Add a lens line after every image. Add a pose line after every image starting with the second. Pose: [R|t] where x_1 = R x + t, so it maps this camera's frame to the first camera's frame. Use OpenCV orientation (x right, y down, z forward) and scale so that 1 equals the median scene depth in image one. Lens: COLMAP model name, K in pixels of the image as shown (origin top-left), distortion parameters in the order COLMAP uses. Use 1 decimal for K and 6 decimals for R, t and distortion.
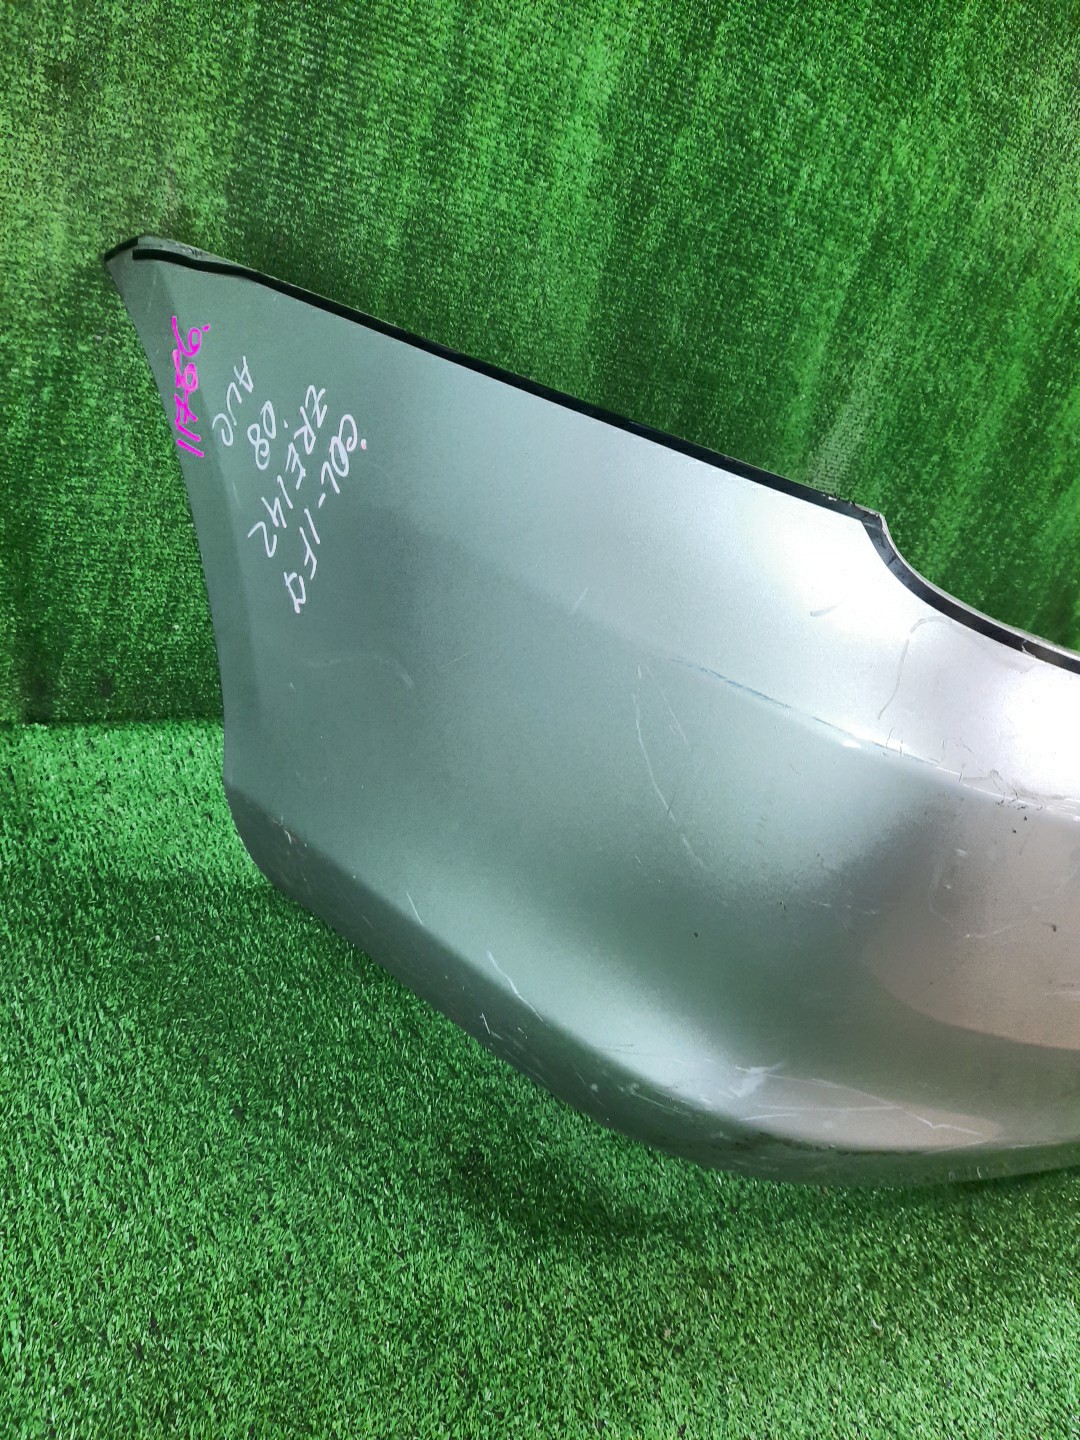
lens RADIAL K [[1050.1, 0, 533.0], [0, 1050.1, 726.9], [0, 0, 1]] dist [0.010212, -0.014090]
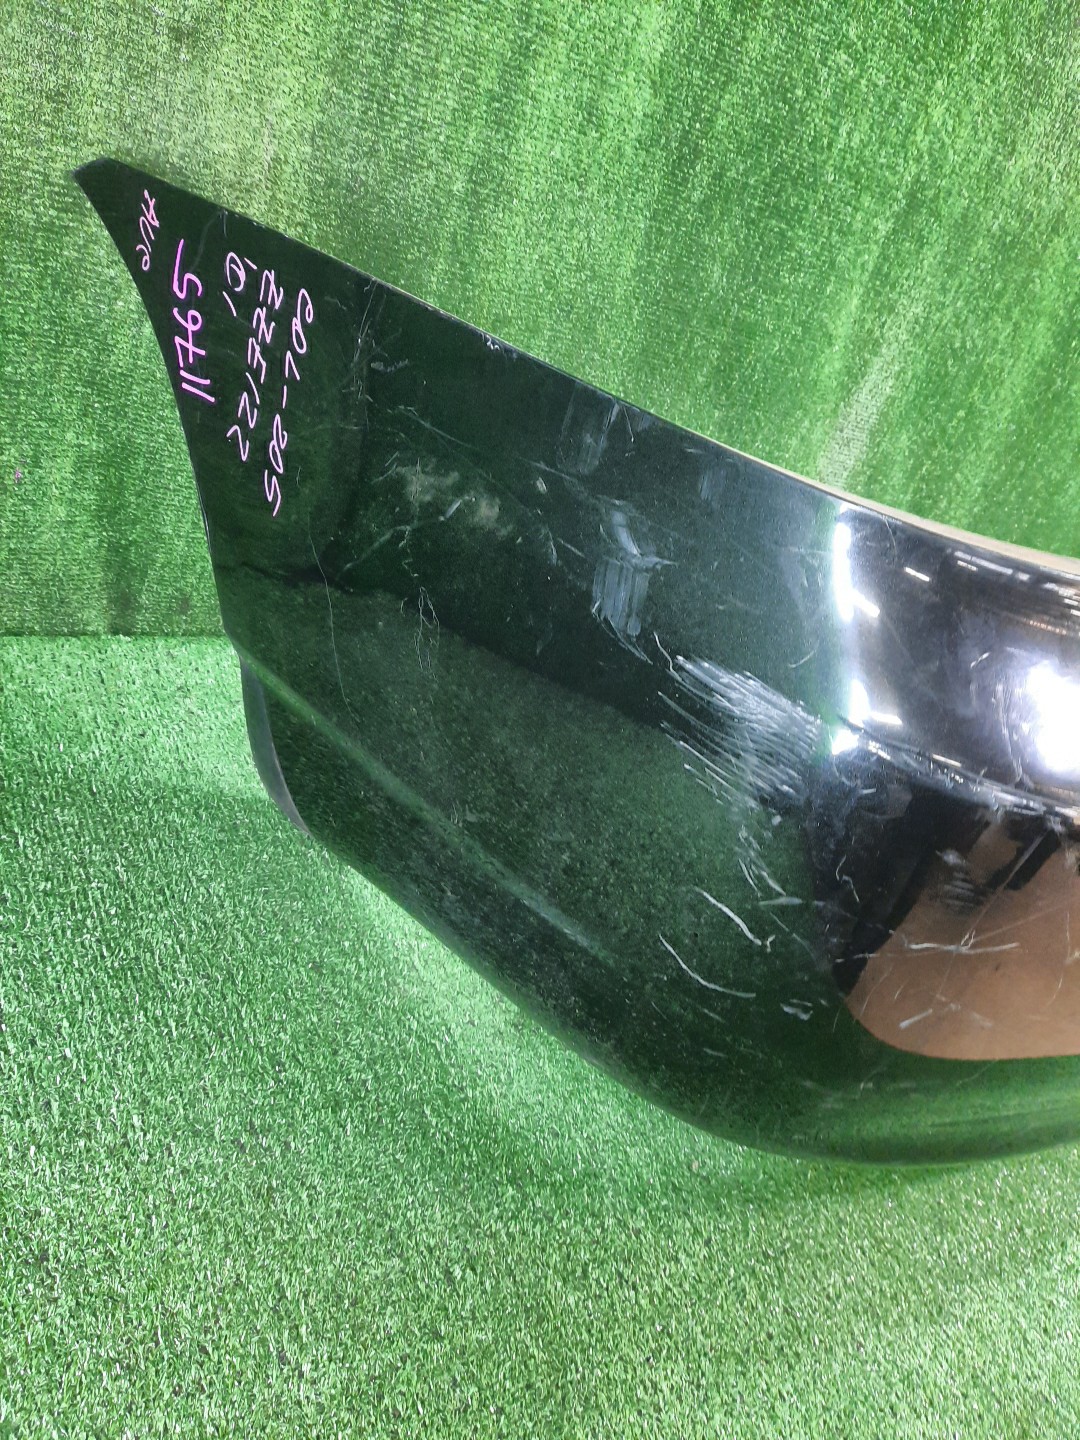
lens RADIAL K [[1045.7, 0, 532.6], [0, 1045.7, 728.6], [0, 0, 1]] dist [0.005604, -0.012597]
pose [[0.999627, 0.020426, -0.018121, -0.032602], [-0.019943, 0.999452, 0.026425, 0.074572], [0.018651, -0.026054, 0.999487, -0.100918]]
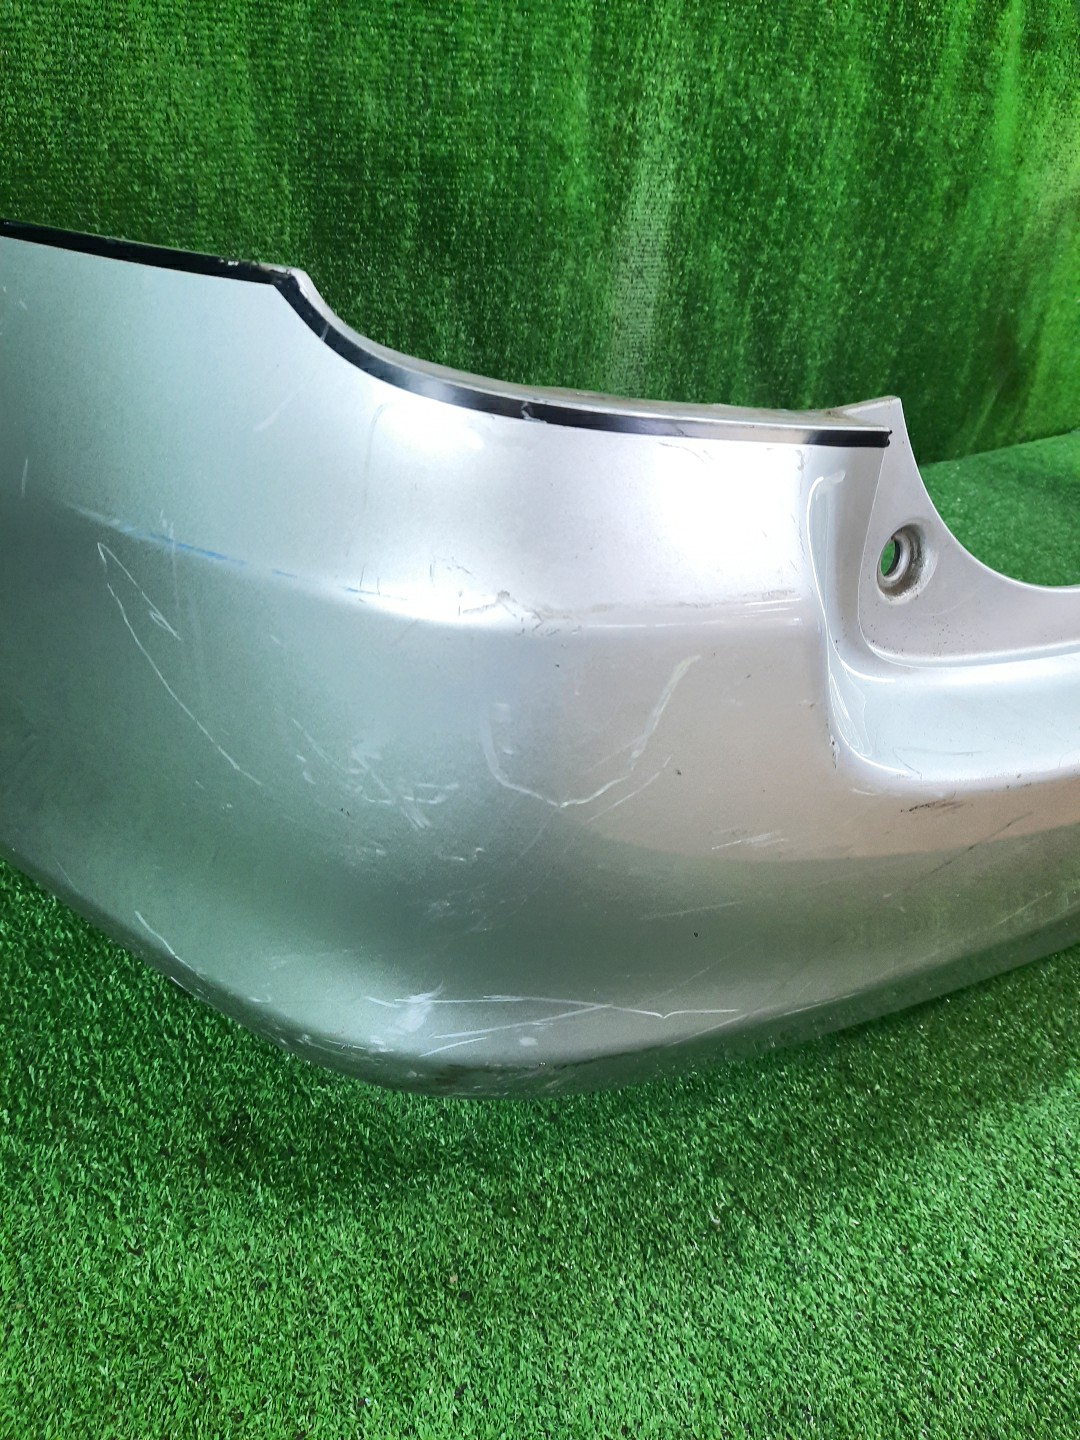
lens RADIAL K [[1050.1, 0, 533.0], [0, 1050.1, 726.9], [0, 0, 1]] dist [0.010212, -0.014090]
pose [[0.976369, -0.204479, -0.069948, 0.317604], [0.211630, 0.970228, 0.117771, 0.033340], [0.043784, -0.129791, 0.990574, 0.172280]]
